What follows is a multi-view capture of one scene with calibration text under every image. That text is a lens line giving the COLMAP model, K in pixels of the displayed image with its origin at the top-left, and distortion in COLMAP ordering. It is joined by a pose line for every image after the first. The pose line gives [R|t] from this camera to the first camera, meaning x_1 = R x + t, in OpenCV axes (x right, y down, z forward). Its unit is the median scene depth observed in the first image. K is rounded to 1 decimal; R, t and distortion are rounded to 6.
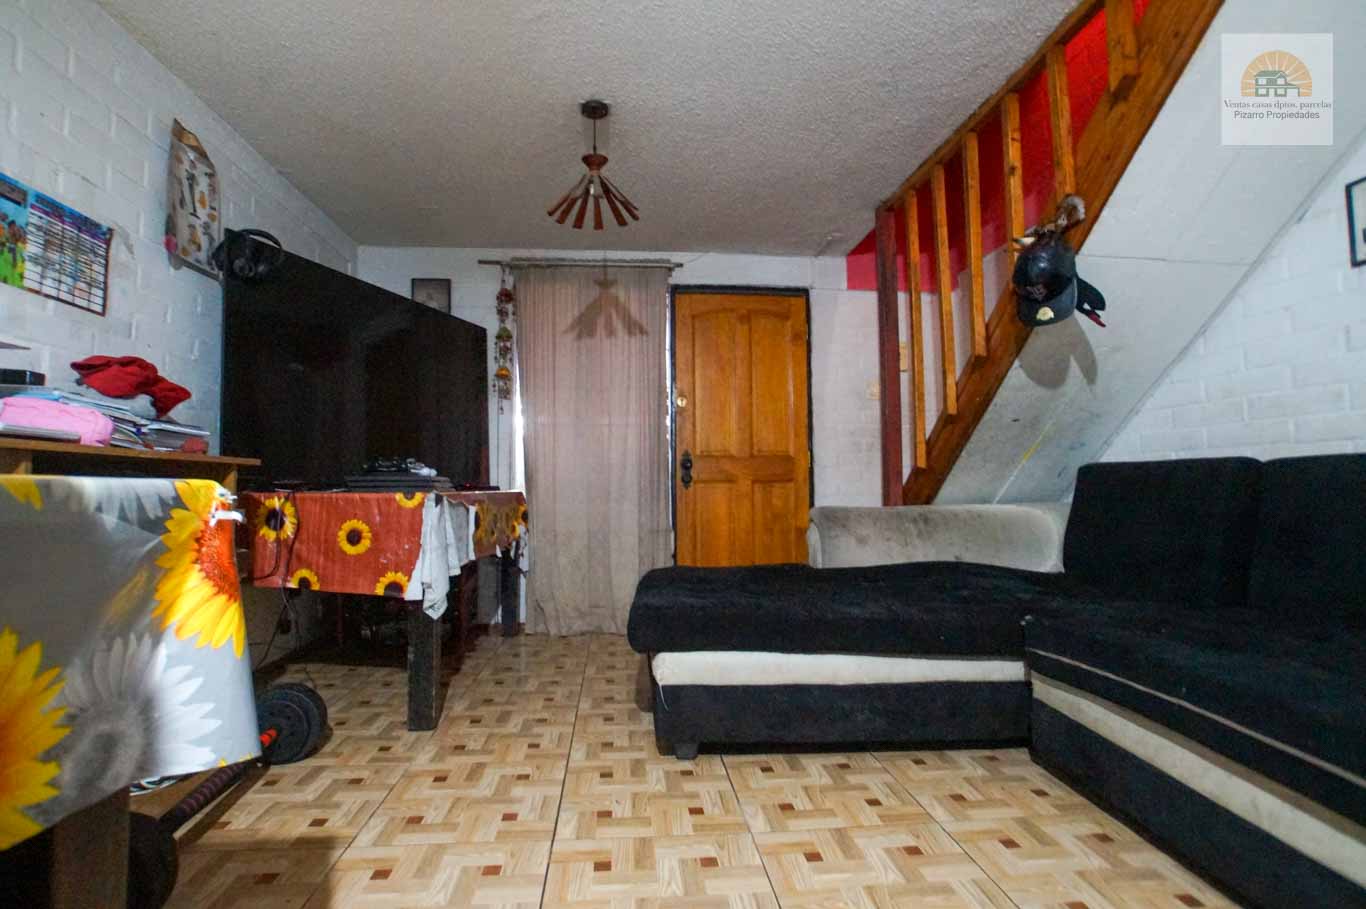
lens RADIAL K [[652.5, 0, 670.1], [0, 652.5, 454.1], [0, 0, 1]] dist [-0.056950, 0.023408]
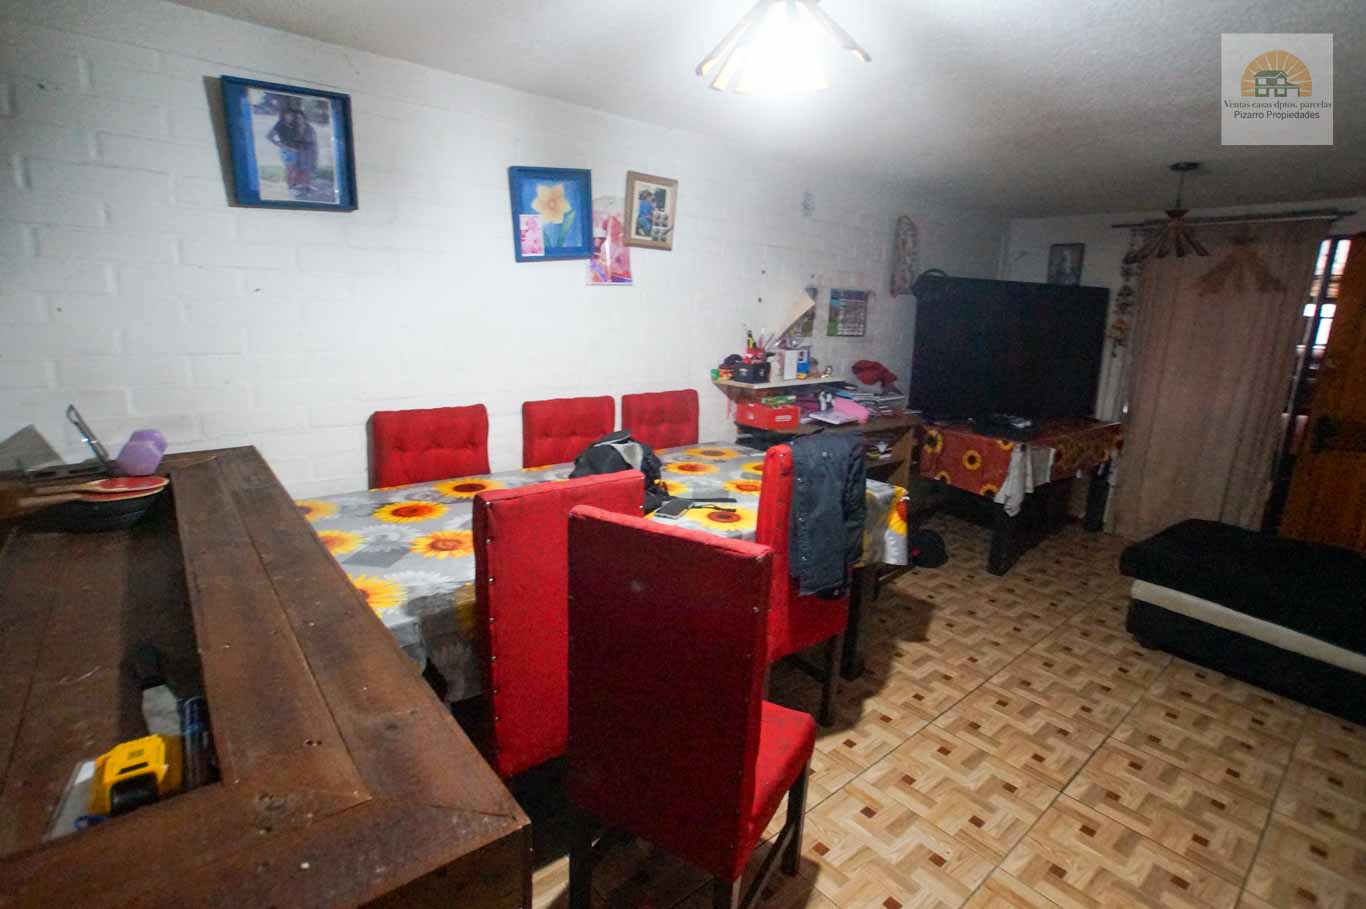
lens RADIAL K [[652.5, 0, 670.1], [0, 652.5, 454.1], [0, 0, 1]] dist [-0.056950, 0.023408]
pose [[0.570091, 0.204067, -0.795835, 0.445088], [0.011843, 0.966520, 0.256318, -0.352401], [0.821497, -0.155550, 0.548587, -0.652065]]
